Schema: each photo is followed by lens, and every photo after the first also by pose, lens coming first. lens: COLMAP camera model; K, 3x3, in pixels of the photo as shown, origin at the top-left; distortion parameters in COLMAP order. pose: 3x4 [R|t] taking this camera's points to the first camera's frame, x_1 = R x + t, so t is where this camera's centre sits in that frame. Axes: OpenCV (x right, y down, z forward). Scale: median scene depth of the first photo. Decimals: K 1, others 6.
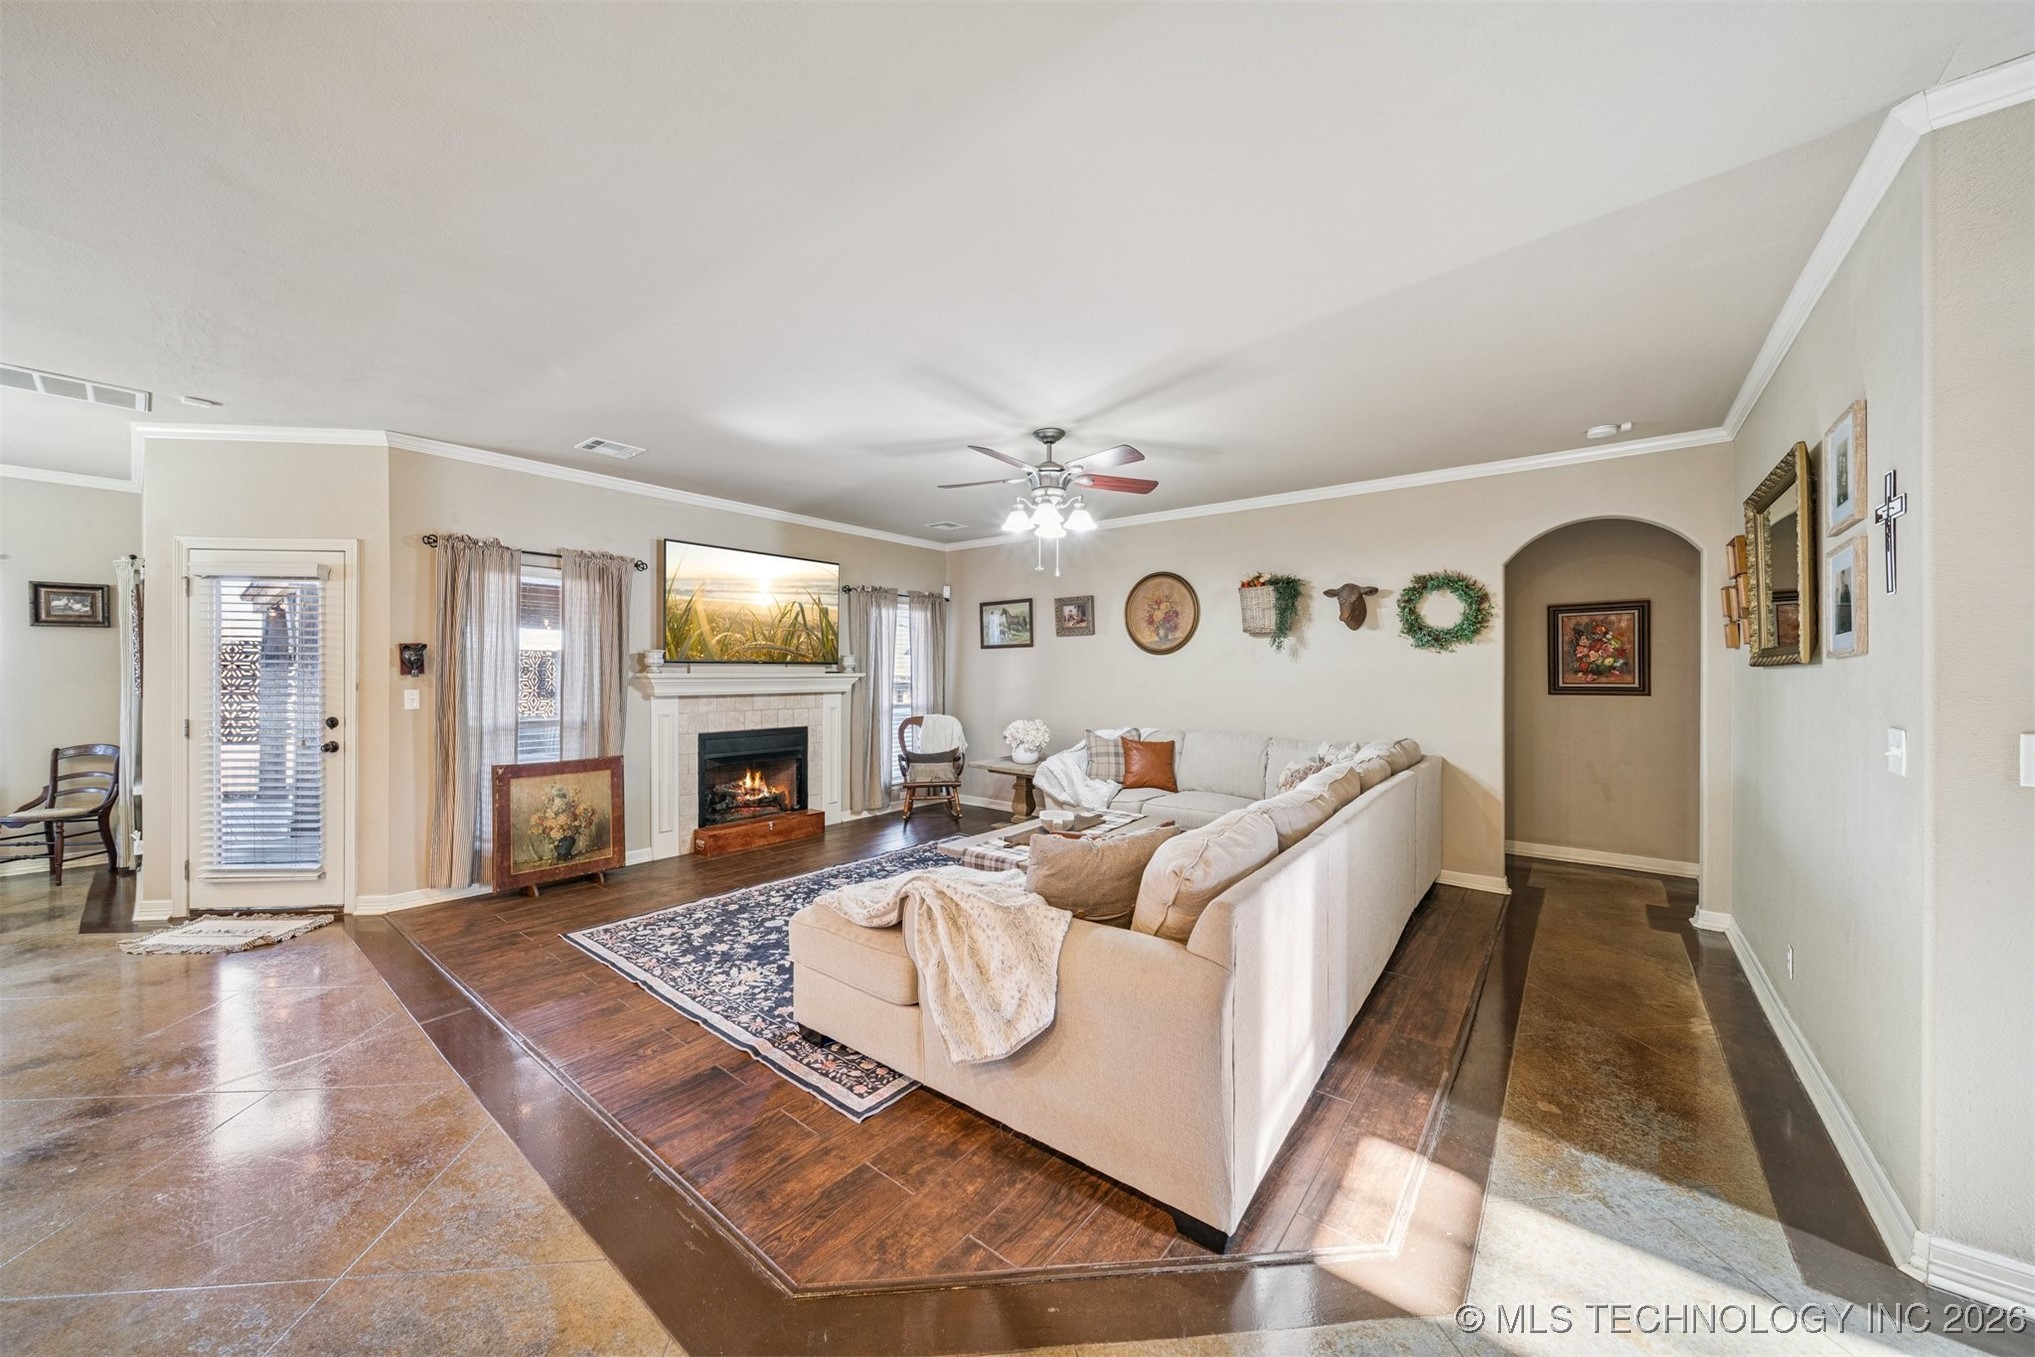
lens RADIAL K [[712.0, 0, 1007.7], [0, 712.0, 671.6], [0, 0, 1]] dist [0.001009, 0.000049]
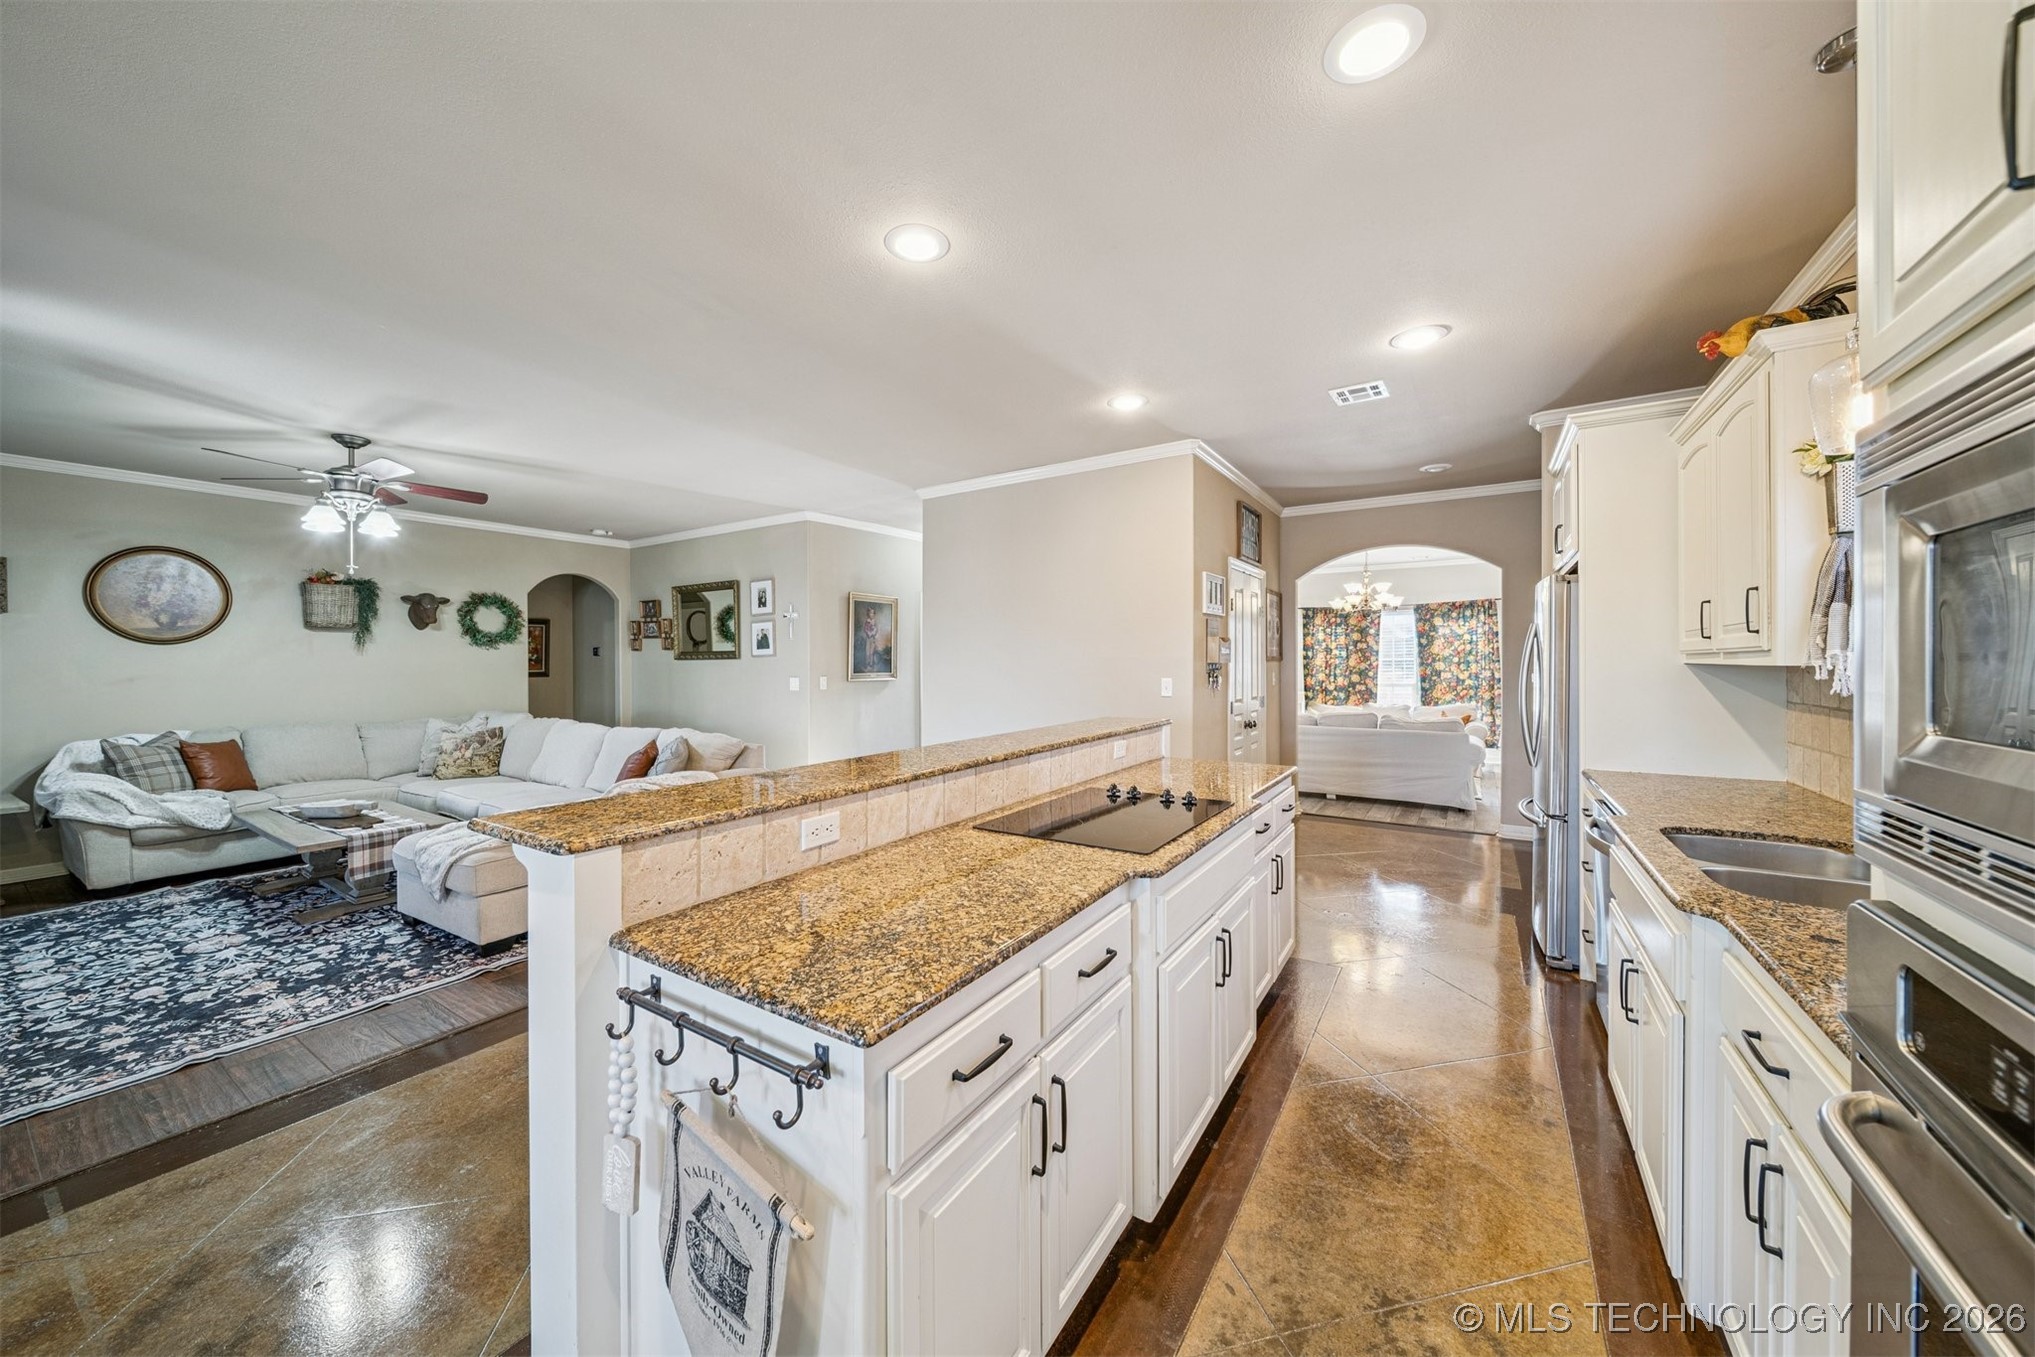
lens RADIAL K [[719.2, 0, 1000.1], [0, 719.2, 665.5], [0, 0, 1]] dist [-0.001854, -0.000332]
pose [[-0.105348, -0.008369, 0.994400, -0.960058], [0.004259, 0.999952, 0.008866, -0.002567], [-0.994426, 0.005169, -0.105307, 0.135085]]
